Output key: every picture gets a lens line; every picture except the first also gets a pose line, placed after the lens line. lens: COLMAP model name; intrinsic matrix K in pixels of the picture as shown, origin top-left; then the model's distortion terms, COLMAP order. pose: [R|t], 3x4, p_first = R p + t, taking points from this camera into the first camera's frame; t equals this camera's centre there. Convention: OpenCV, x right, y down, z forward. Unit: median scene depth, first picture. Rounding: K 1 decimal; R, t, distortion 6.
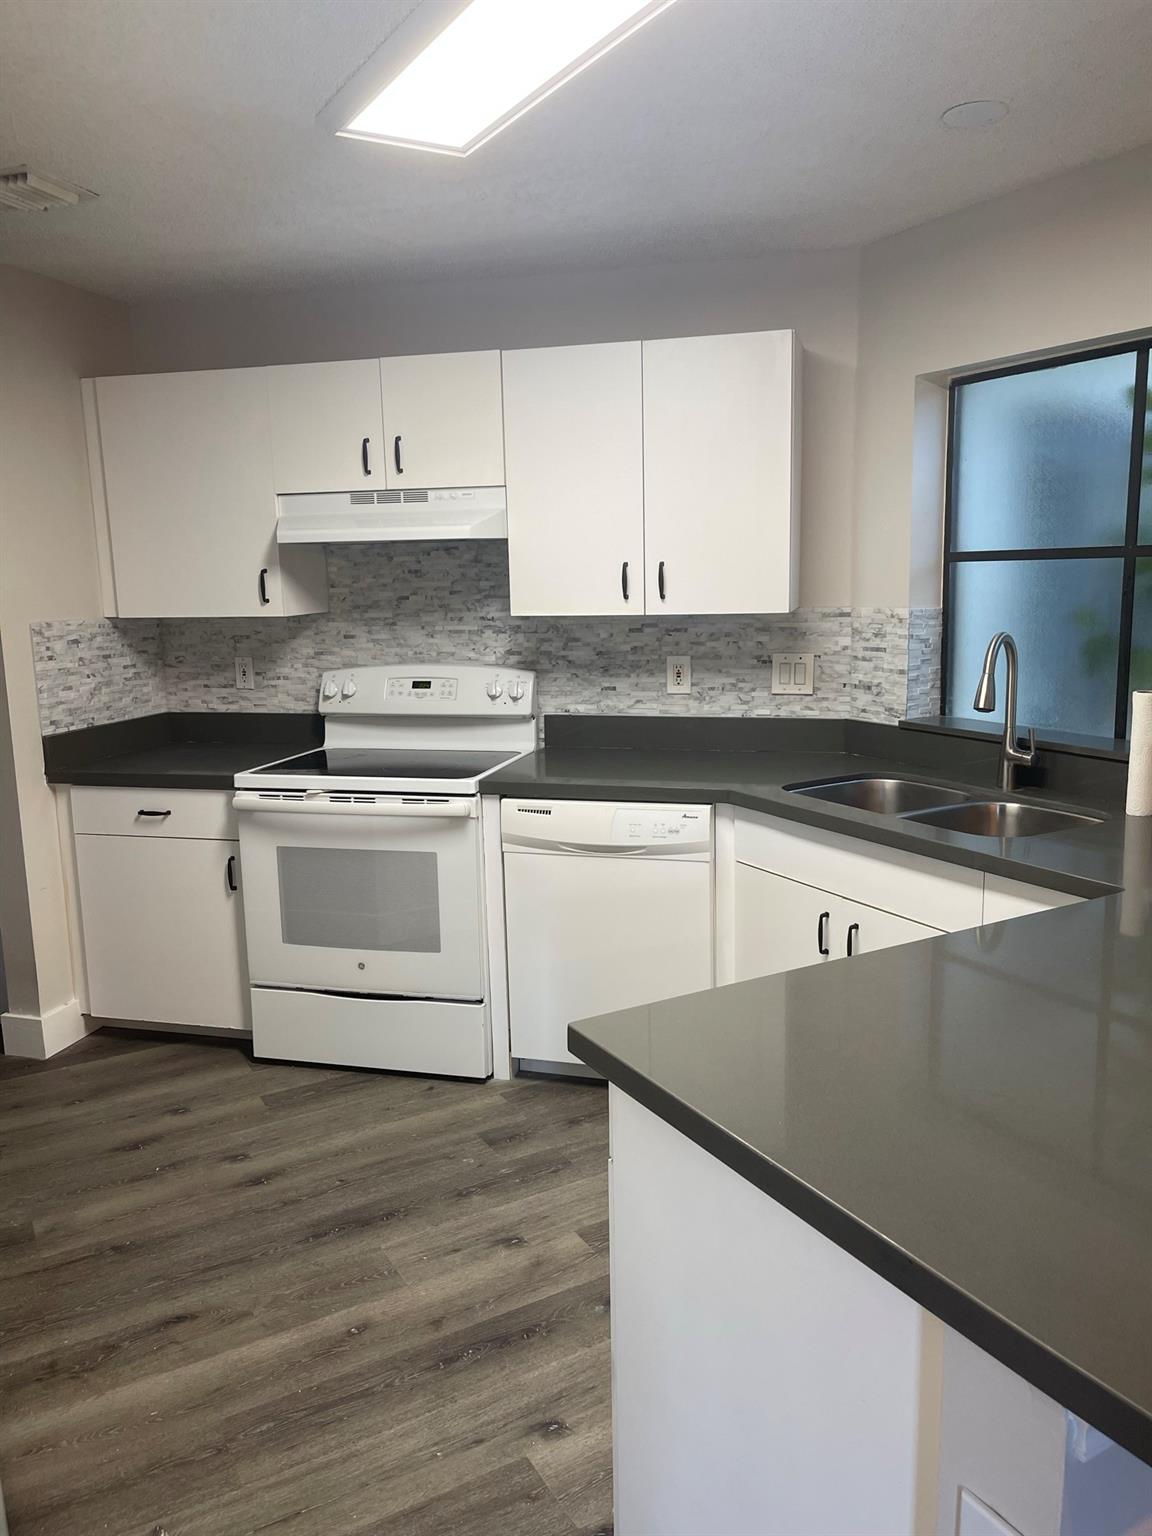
lens RADIAL K [[1169.8, 0, 579.8], [0, 1169.8, 768.1], [0, 0, 1]] dist [0.057146, -0.021782]
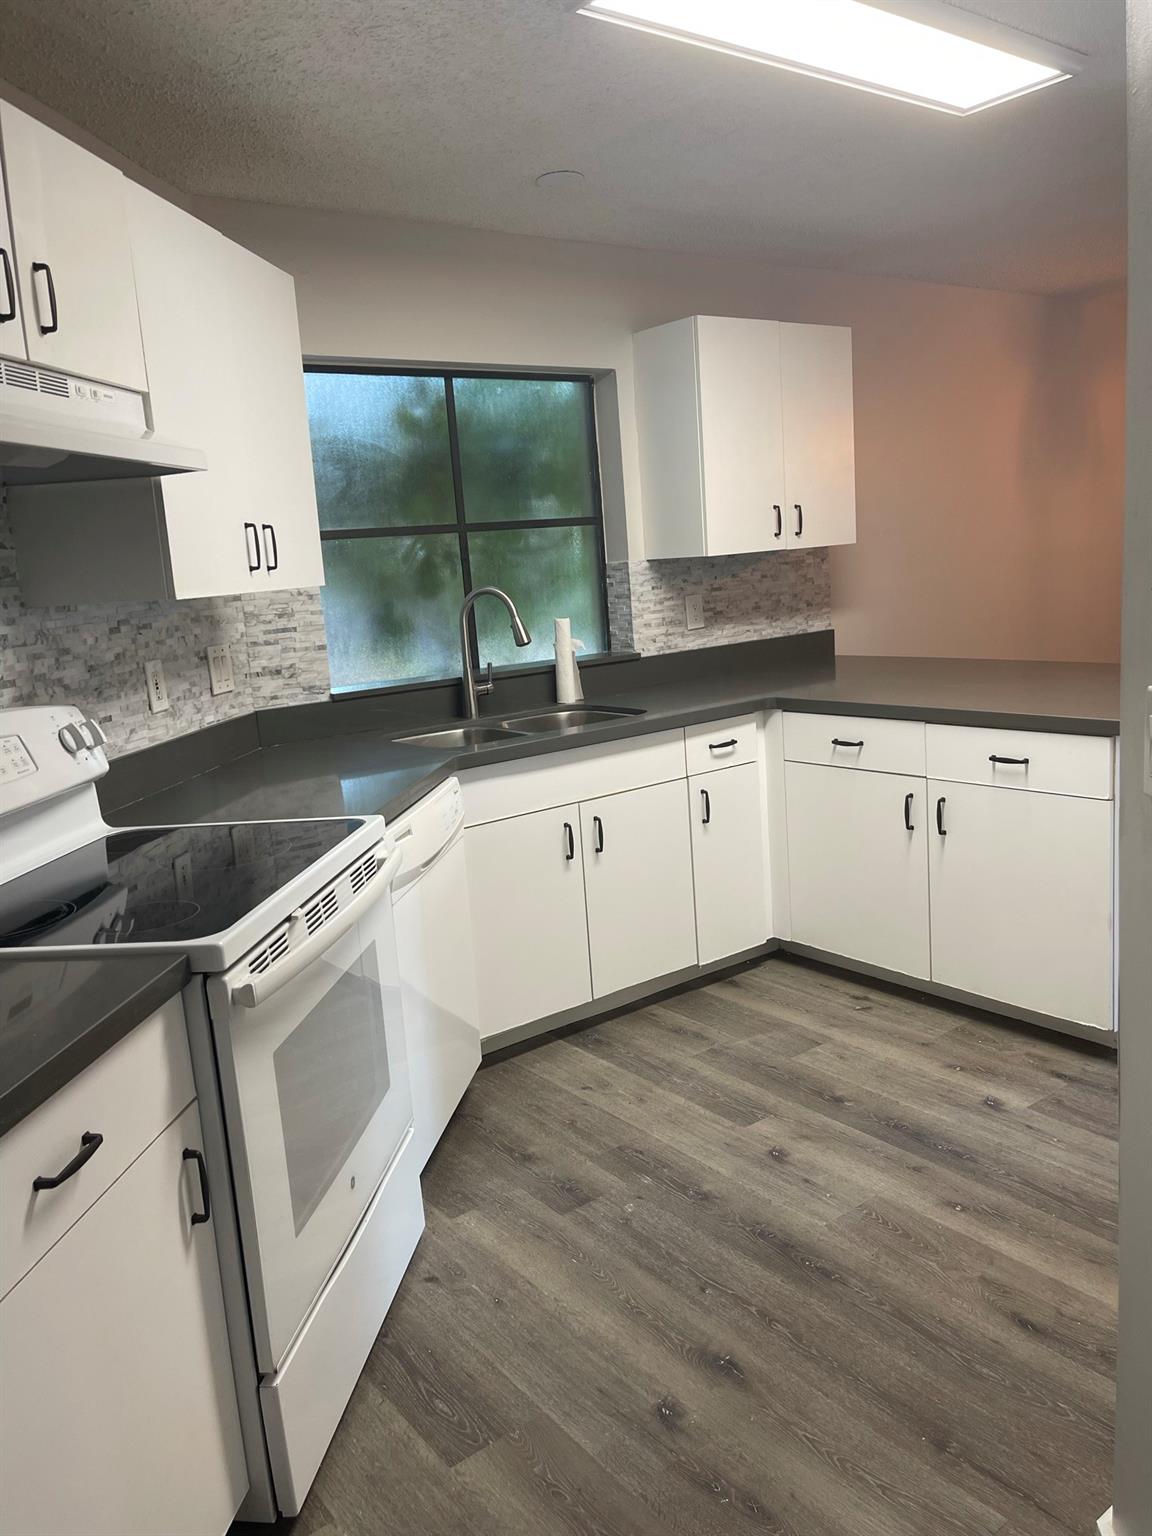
lens RADIAL K [[1169.8, 0, 580.6], [0, 1169.8, 766.6], [0, 0, 1]] dist [0.057146, -0.021782]
pose [[-0.138822, -0.145194, 0.979616, -0.756024], [0.238050, 0.955298, 0.175324, -0.106882], [-0.961281, 0.257536, -0.098053, 0.903214]]
